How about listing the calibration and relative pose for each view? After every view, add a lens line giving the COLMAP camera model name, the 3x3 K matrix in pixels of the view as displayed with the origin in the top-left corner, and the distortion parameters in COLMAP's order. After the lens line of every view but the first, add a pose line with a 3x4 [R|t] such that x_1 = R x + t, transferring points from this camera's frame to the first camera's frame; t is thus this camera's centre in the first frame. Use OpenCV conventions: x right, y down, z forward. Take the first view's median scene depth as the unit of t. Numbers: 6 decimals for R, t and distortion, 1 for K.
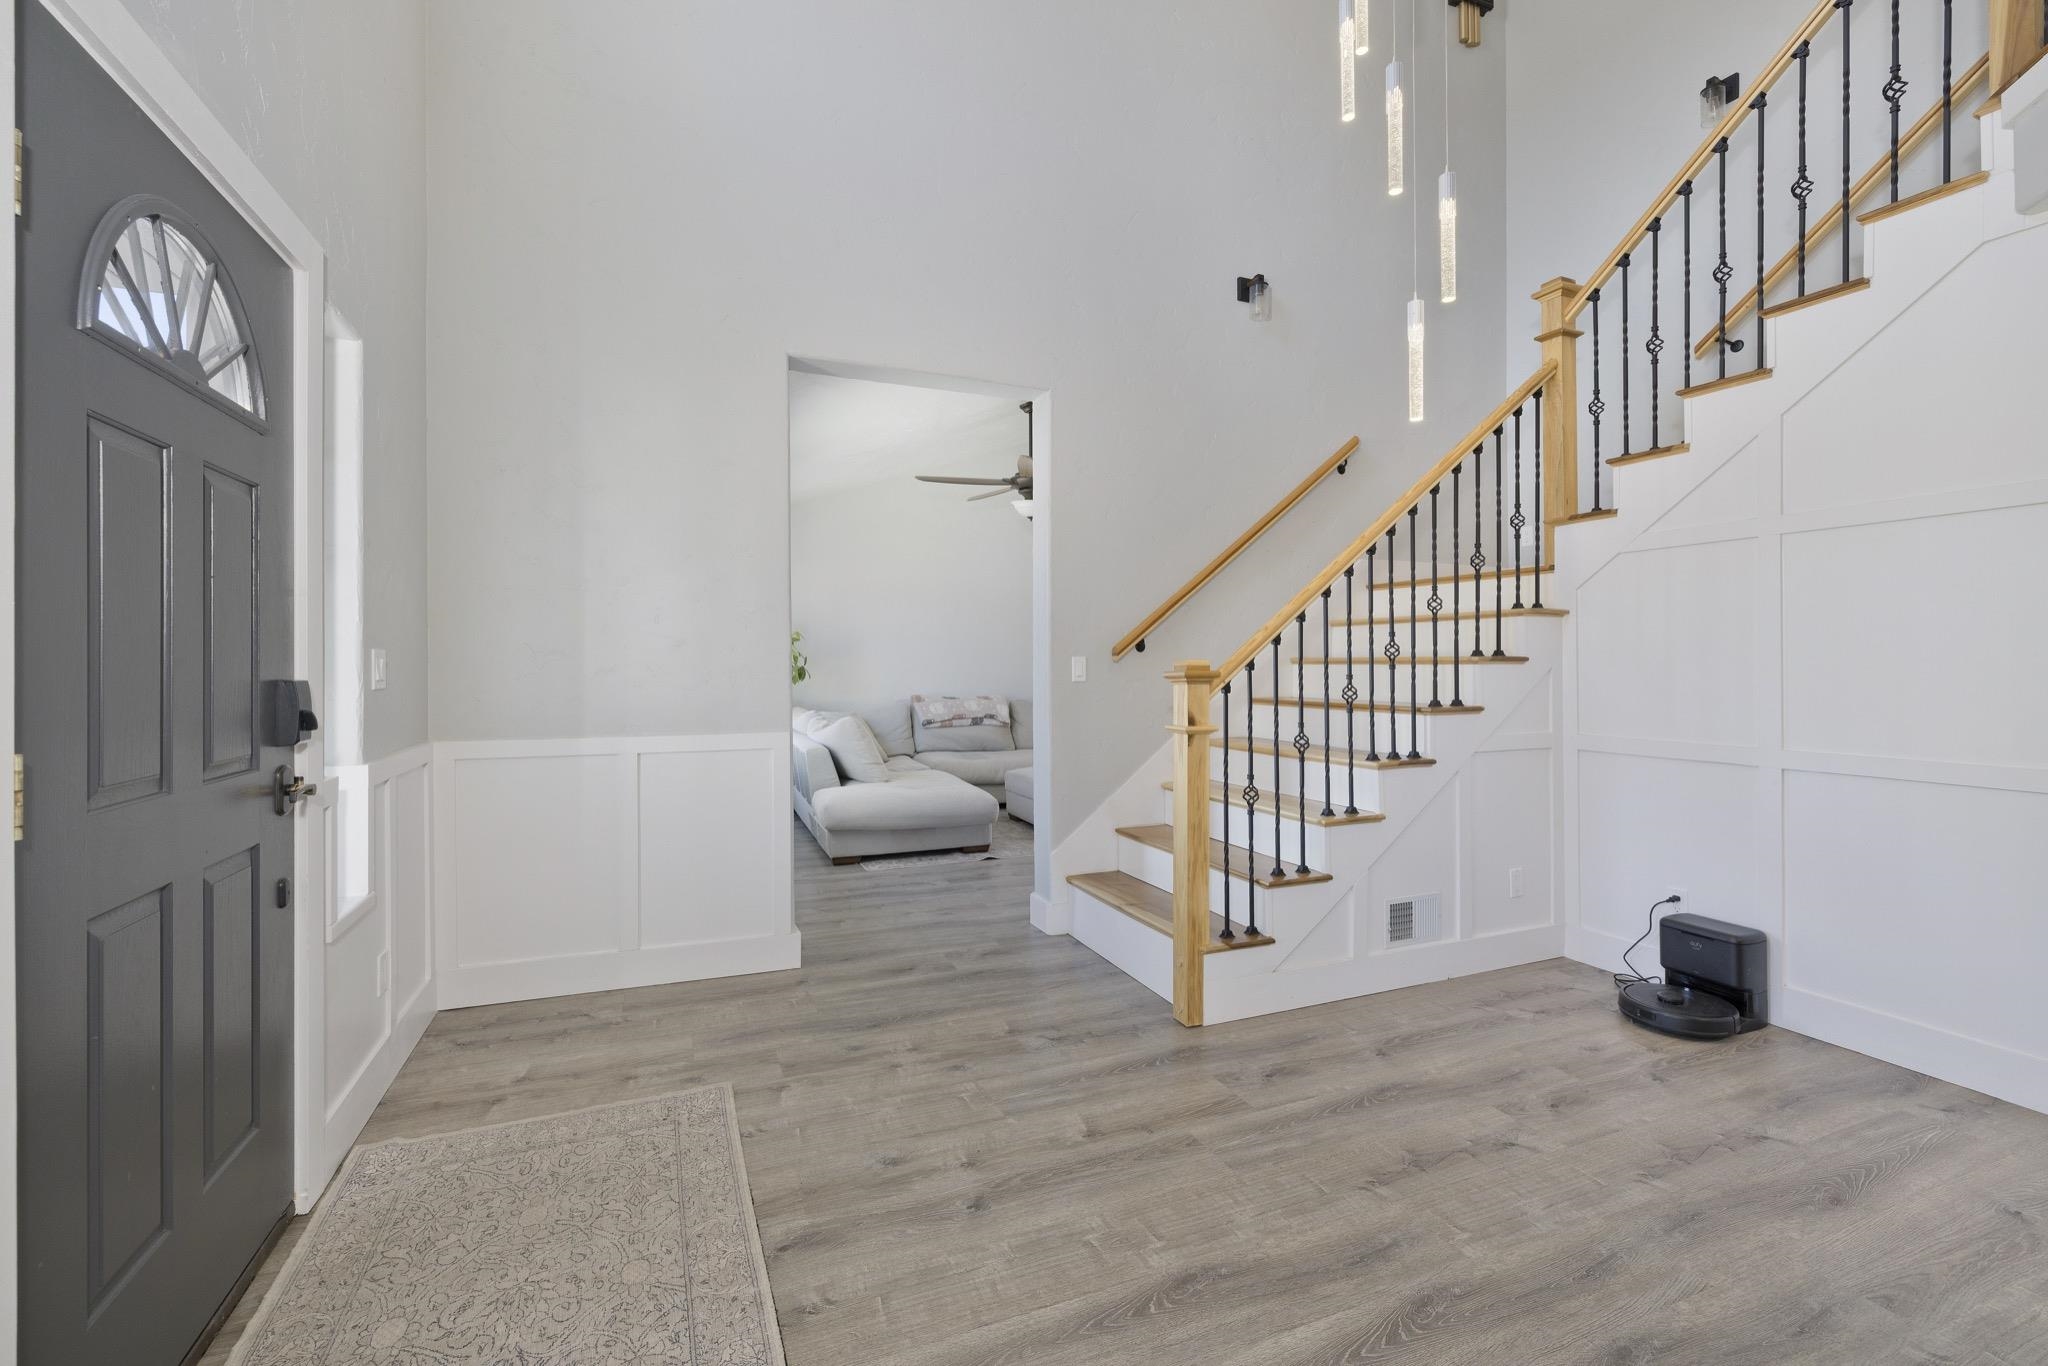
lens RADIAL K [[864.6, 0, 1019.4], [0, 864.6, 678.0], [0, 0, 1]] dist [0.001154, 0.000160]
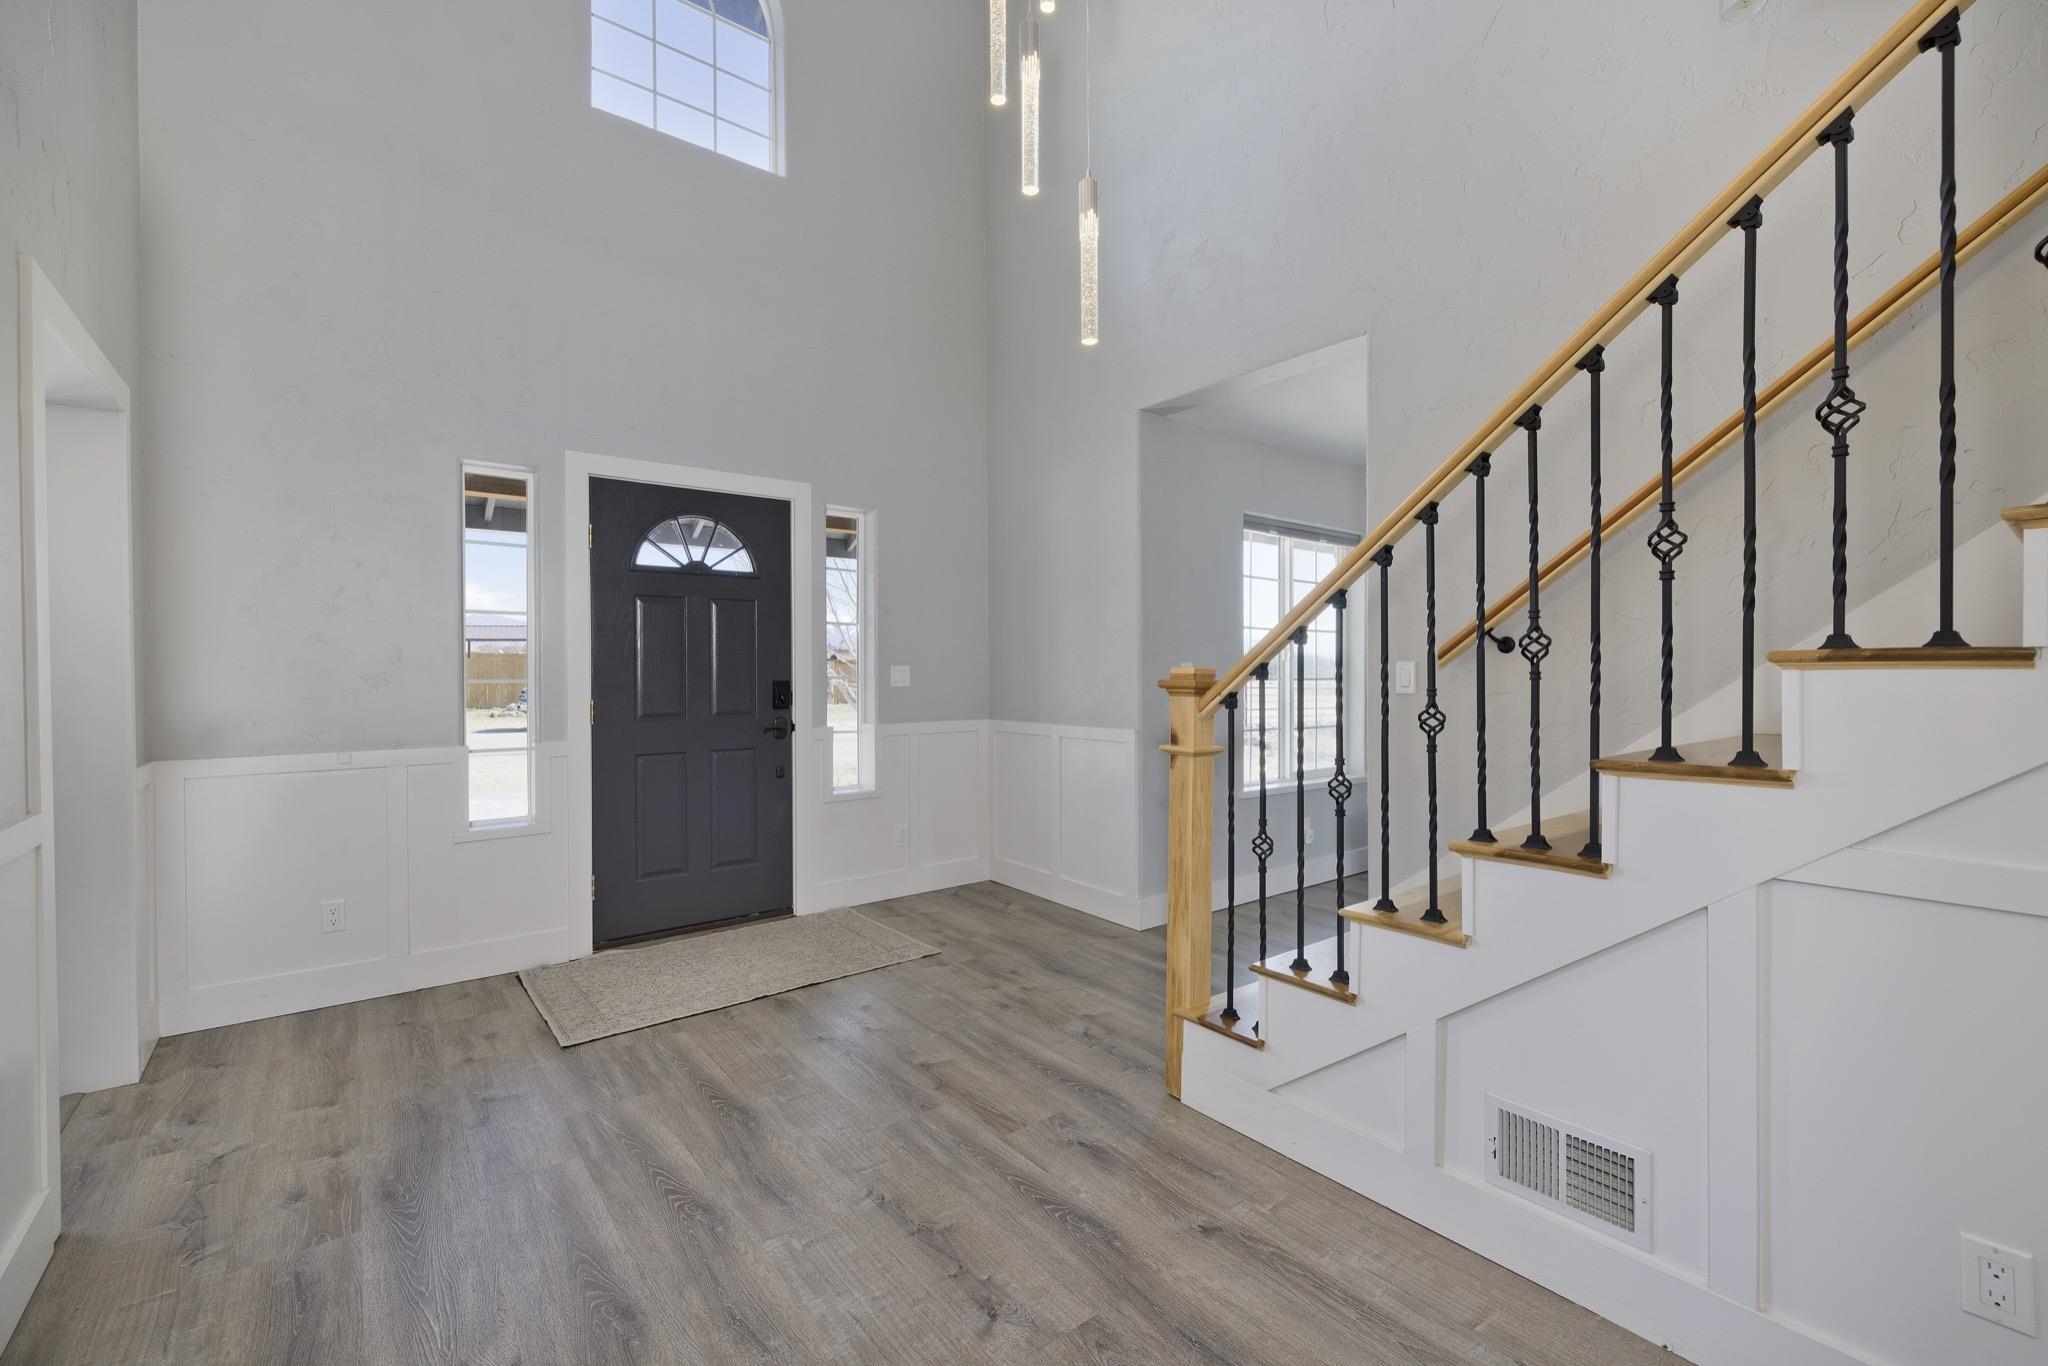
lens RADIAL K [[864.6, 0, 1019.4], [0, 864.6, 678.0], [0, 0, 1]] dist [0.001154, 0.000160]
pose [[0.261139, 0.002905, -0.965297, 1.131693], [-0.010283, 0.999947, 0.000227, -0.010160], [0.965247, 0.009867, 0.261155, 0.718389]]
